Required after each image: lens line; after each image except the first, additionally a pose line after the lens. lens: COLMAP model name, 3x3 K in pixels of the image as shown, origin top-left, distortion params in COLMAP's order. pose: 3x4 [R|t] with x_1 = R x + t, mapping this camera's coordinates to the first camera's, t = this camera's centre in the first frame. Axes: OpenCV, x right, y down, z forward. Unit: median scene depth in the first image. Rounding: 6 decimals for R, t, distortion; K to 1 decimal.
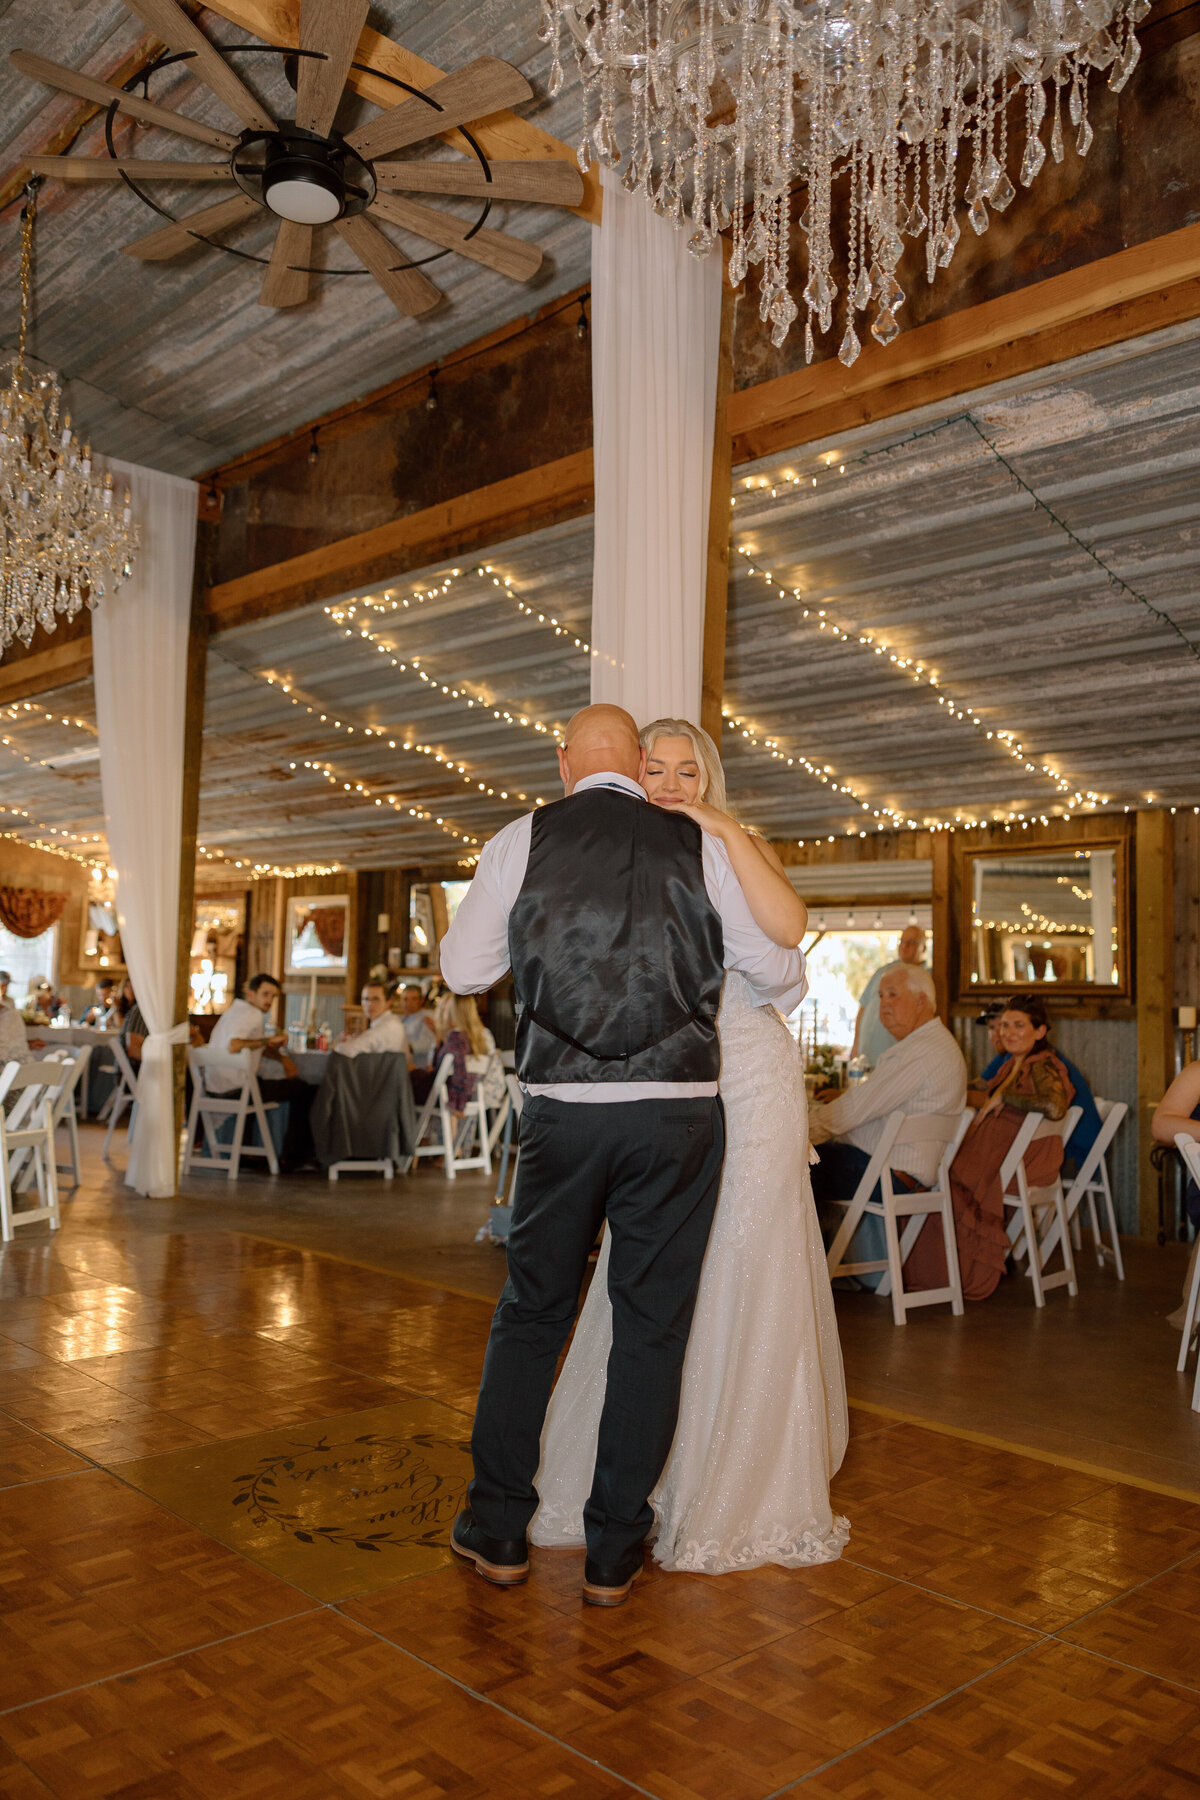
lens RADIAL K [[1403.3, 0, 600.0], [0, 1403.3, 900.0], [0, 0, 1]] dist [0.005414, -0.003114]
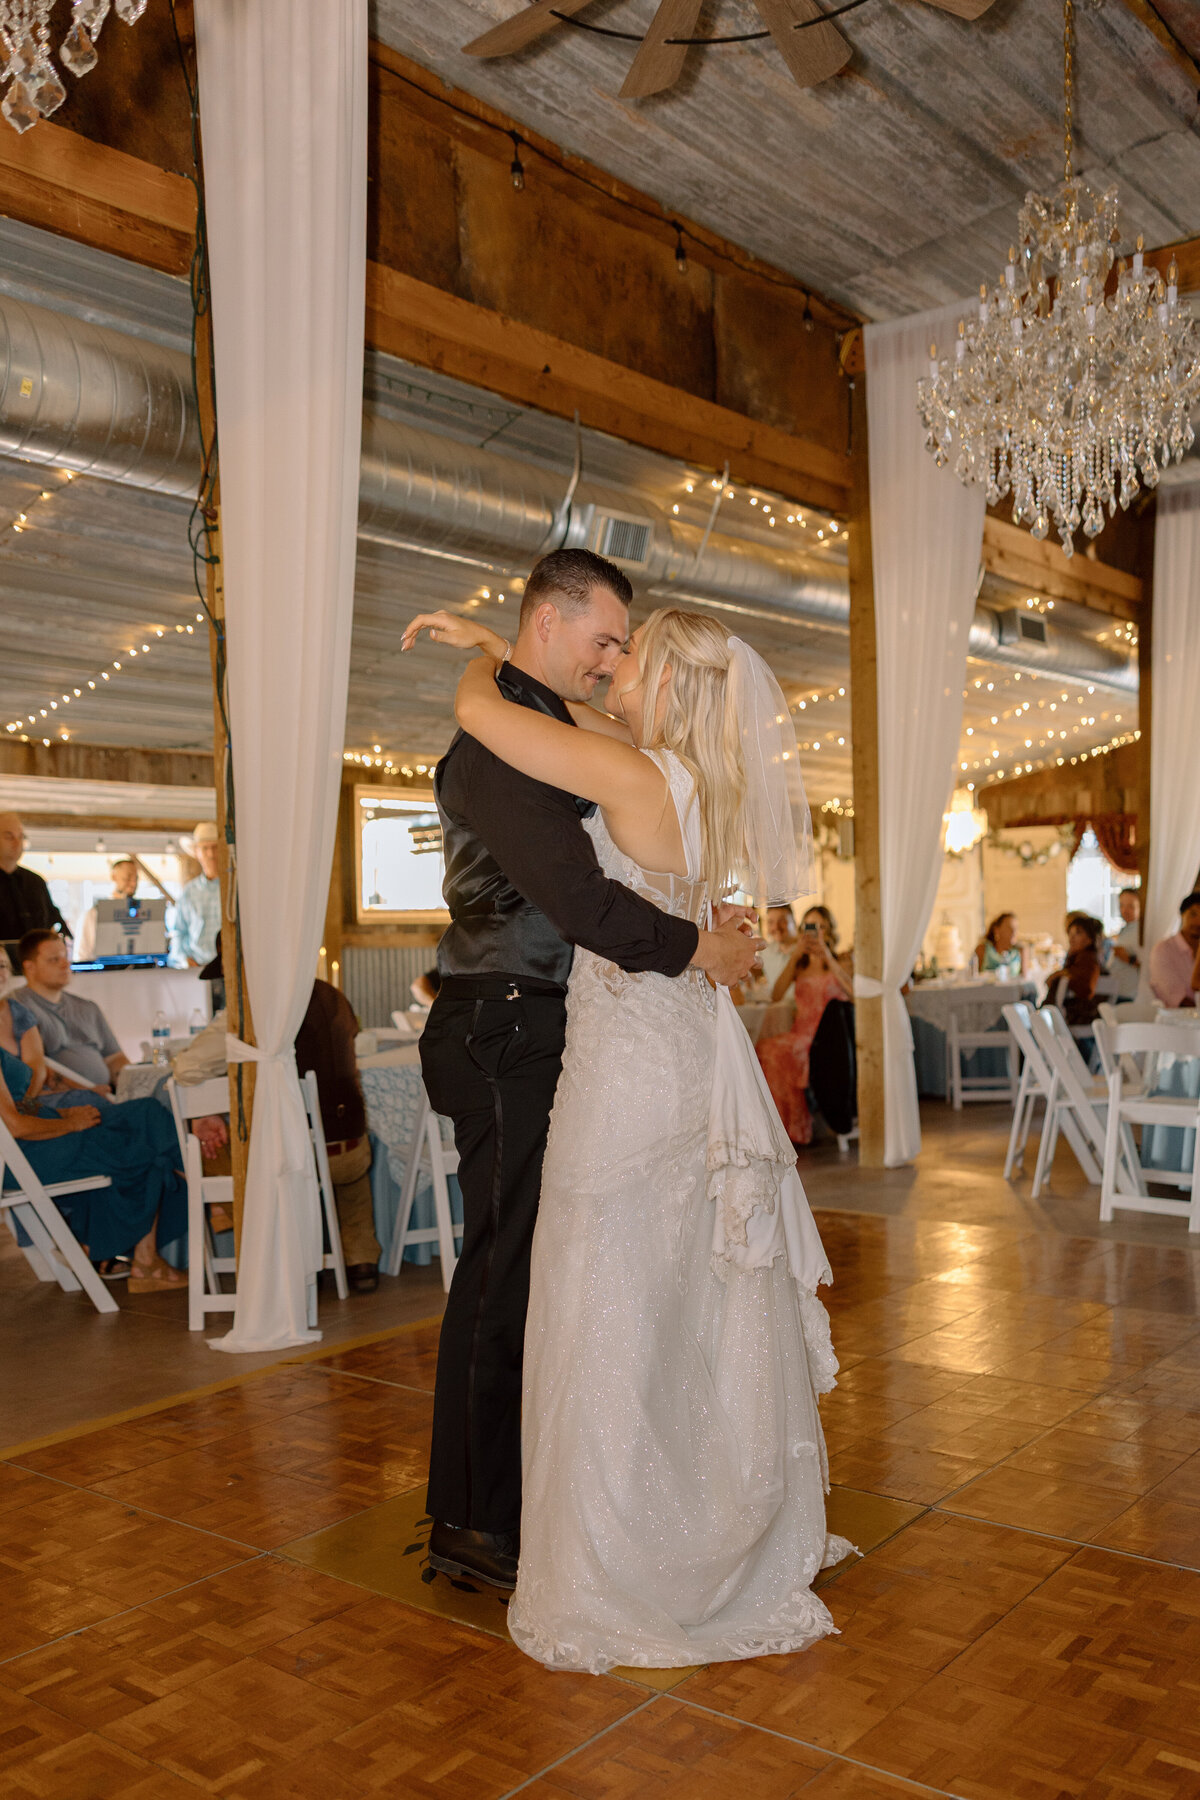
lens RADIAL K [[1597.5, 0, 530.4], [0, 1597.5, 1031.9], [0, 0, 1]] dist [0.003807, 0.000388]
pose [[0.102863, 0.030690, -0.994222, 0.417863], [0.101388, 0.993995, 0.041172, 0.033515], [0.989515, -0.105038, 0.099134, 0.460487]]
